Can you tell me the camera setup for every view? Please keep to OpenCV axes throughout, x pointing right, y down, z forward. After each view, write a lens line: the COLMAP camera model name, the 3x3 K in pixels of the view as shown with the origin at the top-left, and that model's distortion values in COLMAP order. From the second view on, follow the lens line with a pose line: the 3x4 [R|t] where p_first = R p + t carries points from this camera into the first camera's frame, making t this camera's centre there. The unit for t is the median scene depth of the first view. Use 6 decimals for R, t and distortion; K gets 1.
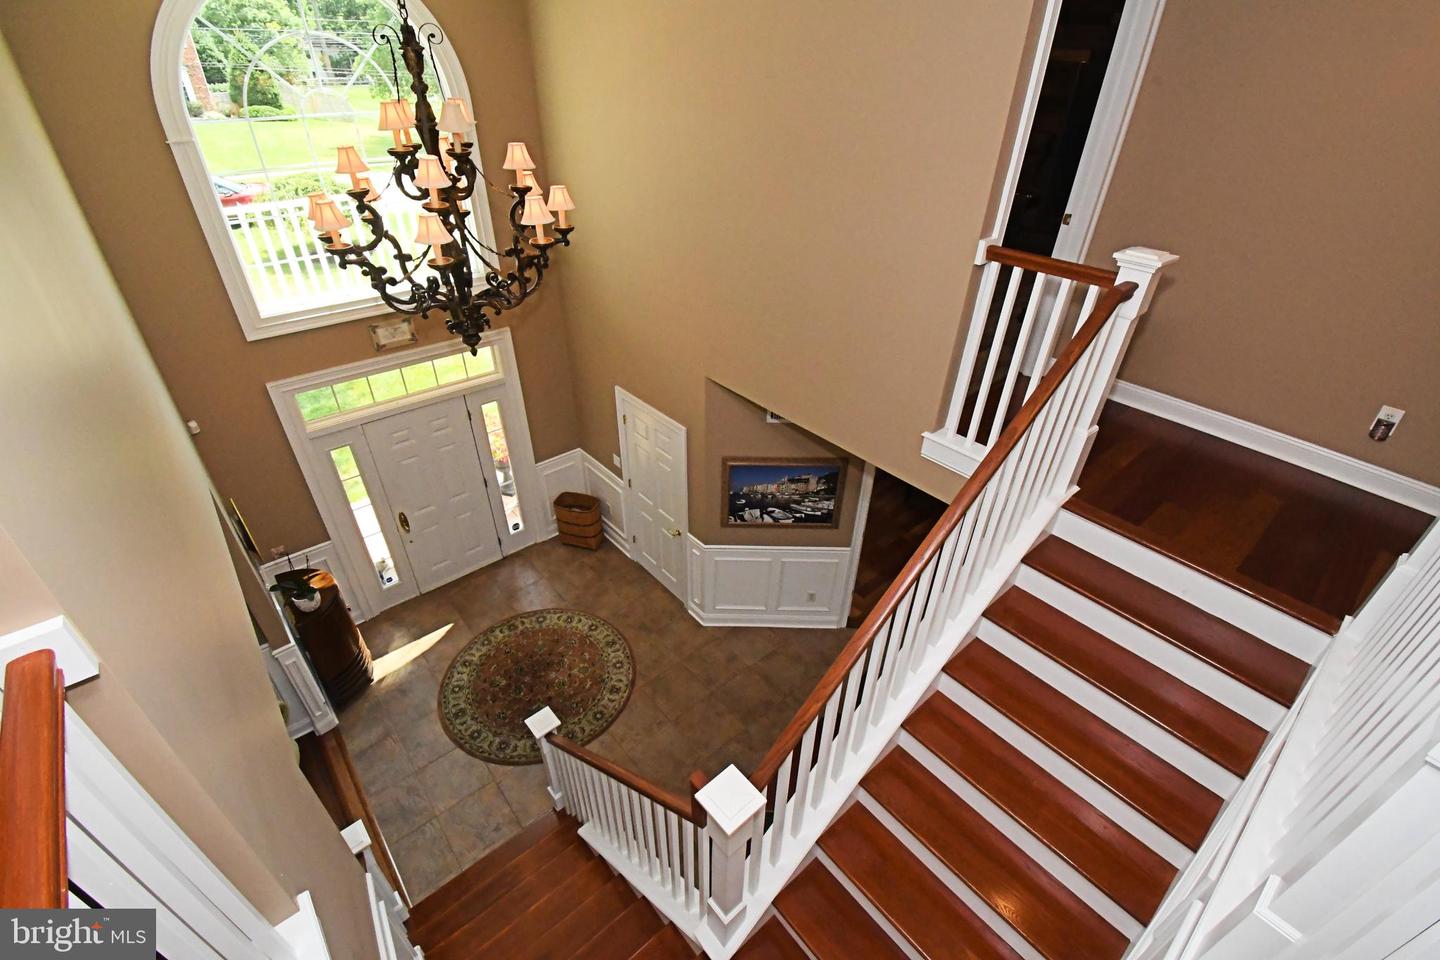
lens RADIAL K [[632.6, 0, 720.0], [0, 632.6, 480.0], [0, 0, 1]] dist [0.002320, -0.014525]
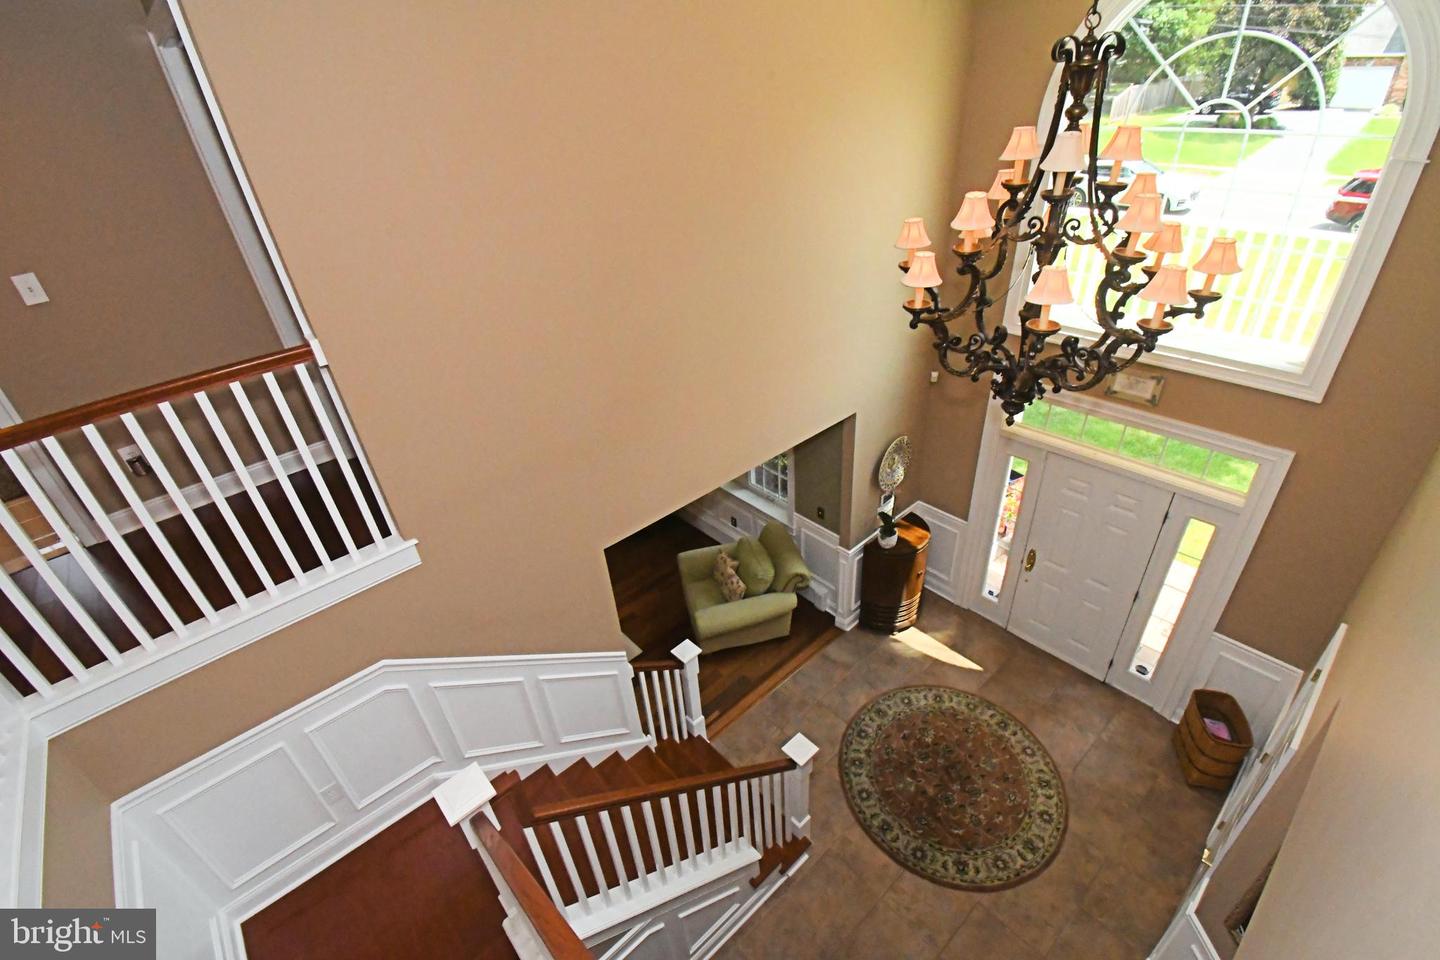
lens RADIAL K [[632.6, 0, 720.0], [0, 632.6, 480.0], [0, 0, 1]] dist [0.002320, -0.014525]
pose [[0.012353, 0.519891, -0.854143, 0.236307], [-0.503351, 0.741321, 0.443939, -0.209375], [0.863994, 0.424450, 0.270845, 0.309697]]
